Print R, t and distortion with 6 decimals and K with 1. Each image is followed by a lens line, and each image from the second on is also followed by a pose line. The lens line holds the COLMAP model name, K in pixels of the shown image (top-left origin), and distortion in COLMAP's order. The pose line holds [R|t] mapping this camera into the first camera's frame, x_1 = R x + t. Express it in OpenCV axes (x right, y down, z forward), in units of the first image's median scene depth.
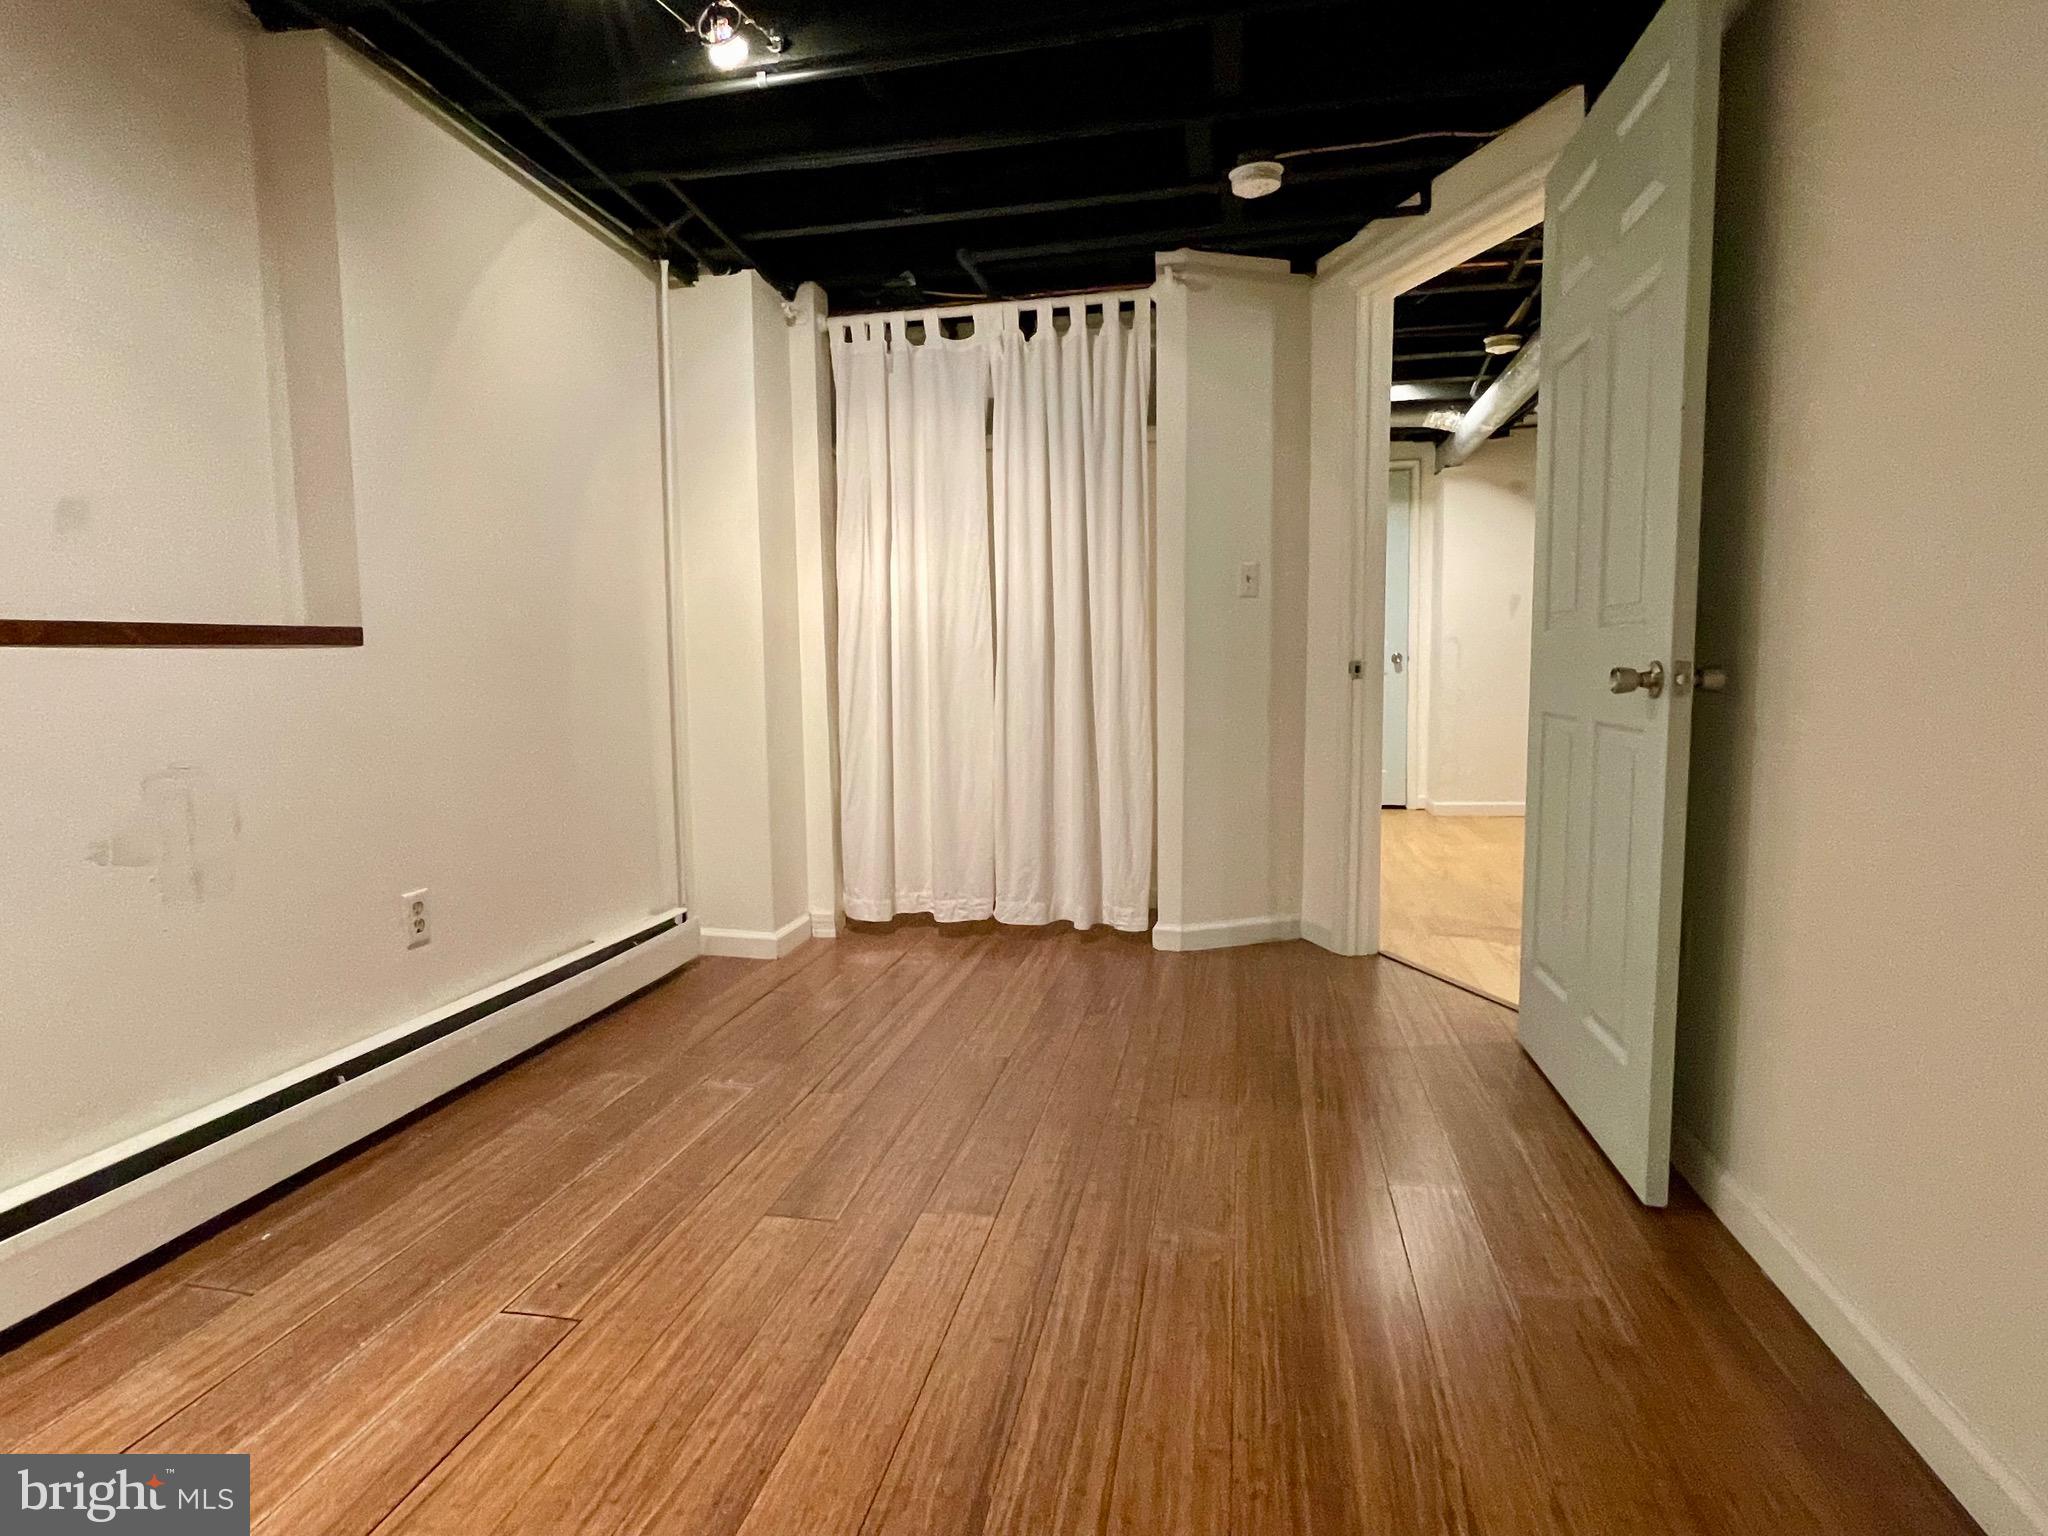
lens RADIAL K [[1066.8, 0, 1018.5], [0, 1066.8, 761.6], [0, 0, 1]] dist [-0.001714, 0.000057]
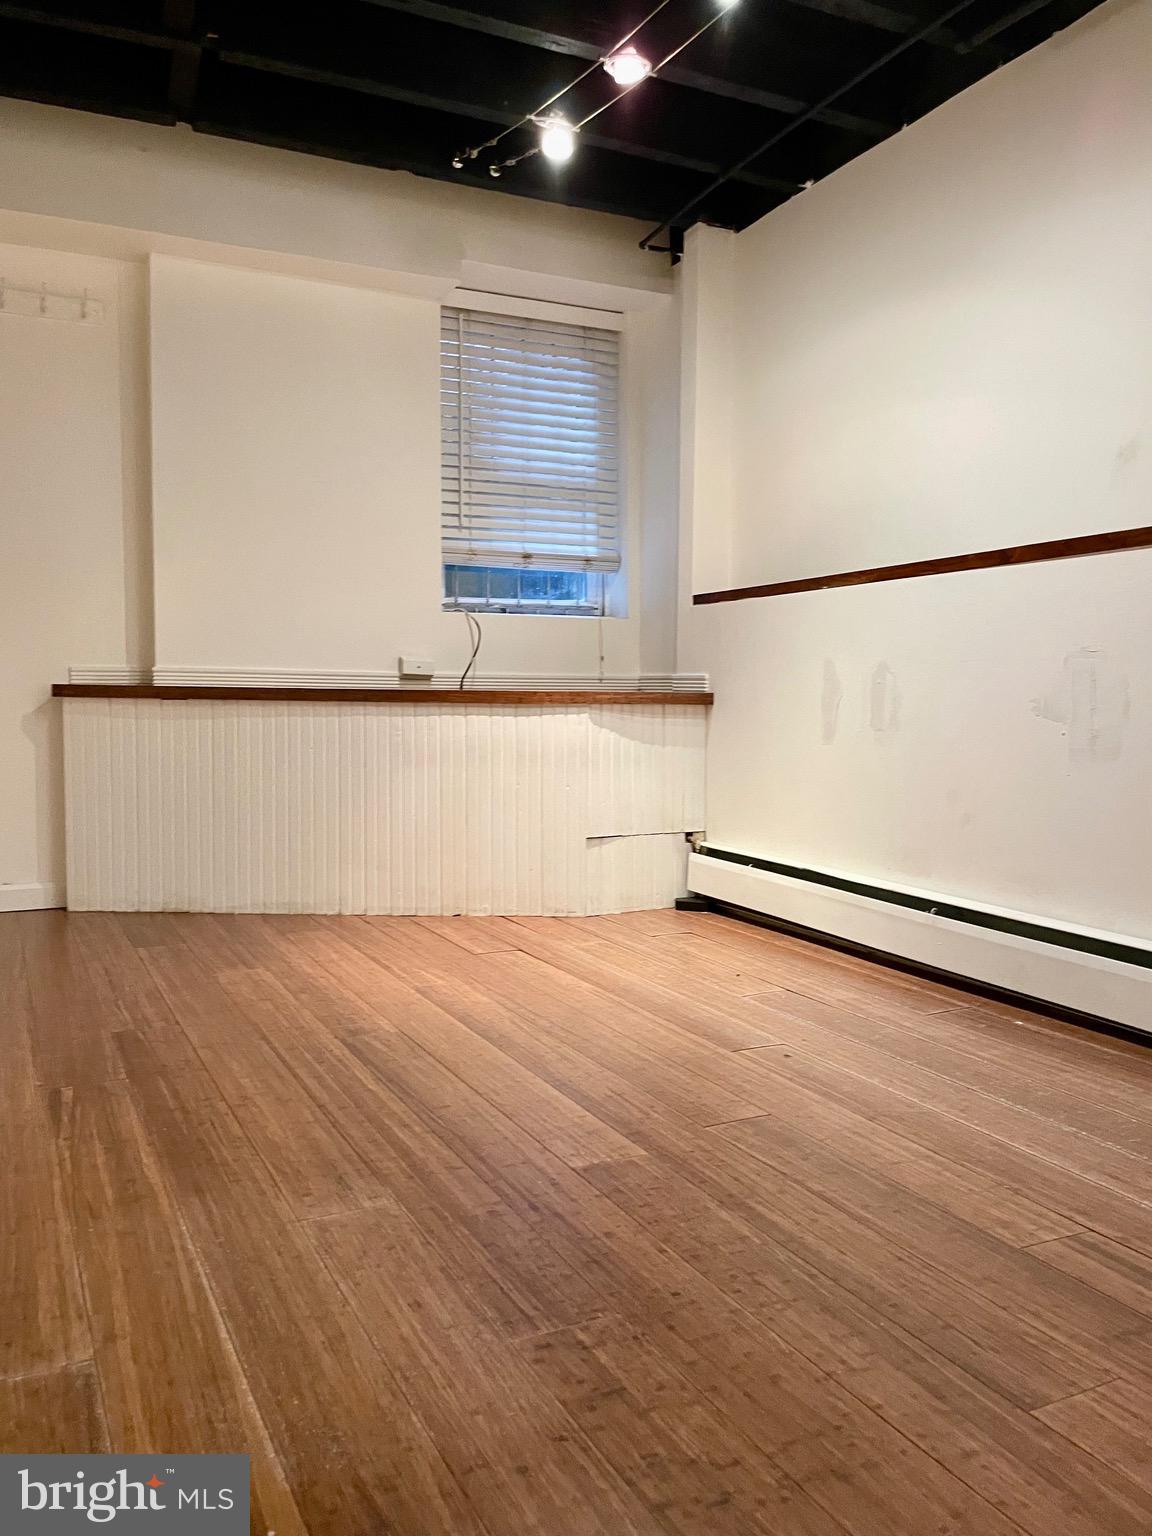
lens RADIAL K [[1185.9, 0, 573.4], [0, 1185.9, 769.9], [0, 0, 1]] dist [0.011384, 0.001661]
pose [[-0.784131, 0.049051, -0.618654, 0.615424], [-0.055062, 0.987441, 0.148081, -0.031005], [0.618148, 0.150179, -0.771582, 1.885015]]
